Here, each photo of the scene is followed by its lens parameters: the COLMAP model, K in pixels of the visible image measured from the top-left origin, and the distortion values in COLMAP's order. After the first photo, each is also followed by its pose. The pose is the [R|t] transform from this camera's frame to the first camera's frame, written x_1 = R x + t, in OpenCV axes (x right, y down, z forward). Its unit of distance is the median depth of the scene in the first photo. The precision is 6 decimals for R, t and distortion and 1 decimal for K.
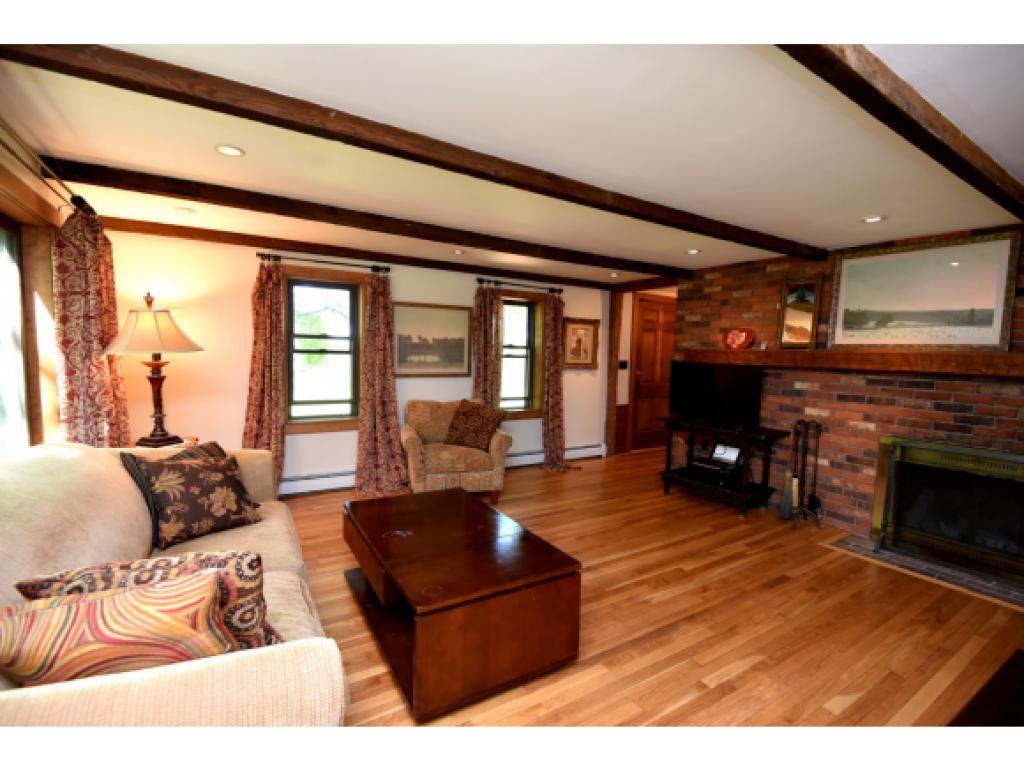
lens RADIAL K [[468.8, 0, 515.2], [0, 468.8, 389.7], [0, 0, 1]] dist [-0.012328, -0.006063]
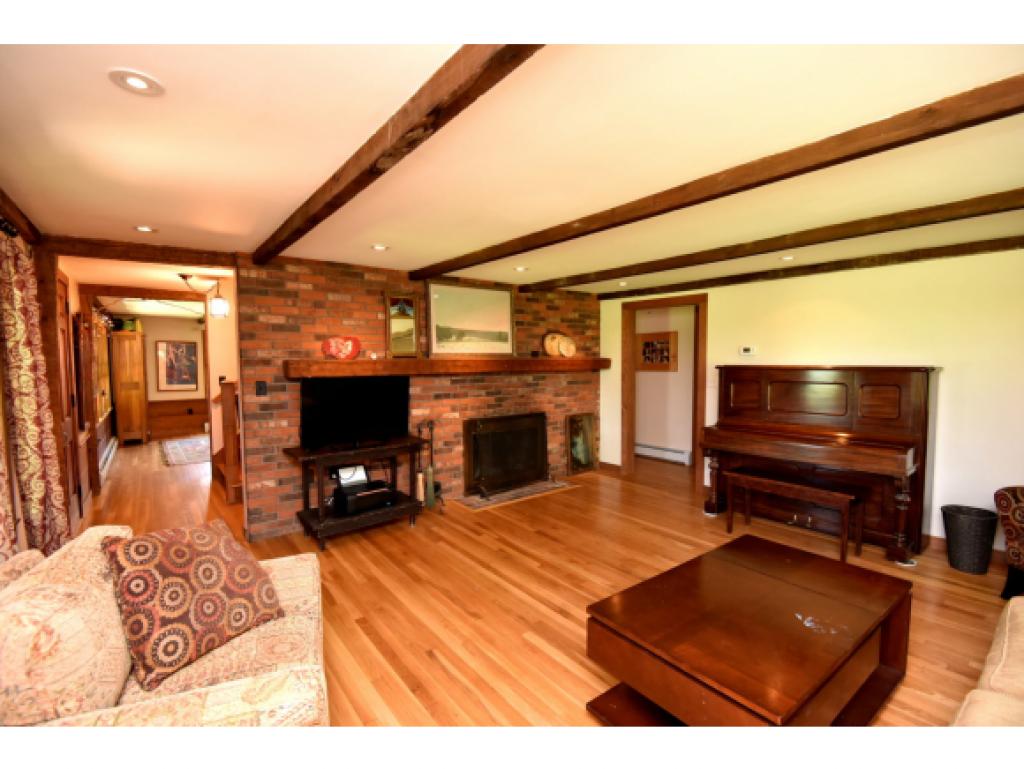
lens RADIAL K [[468.8, 0, 515.2], [0, 468.8, 389.7], [0, 0, 1]] dist [-0.012328, -0.006063]
pose [[-0.104370, -0.094906, 0.990000, -0.482344], [0.084441, 0.990996, 0.103903, -0.099143], [-0.990947, 0.094441, -0.095416, 0.803272]]
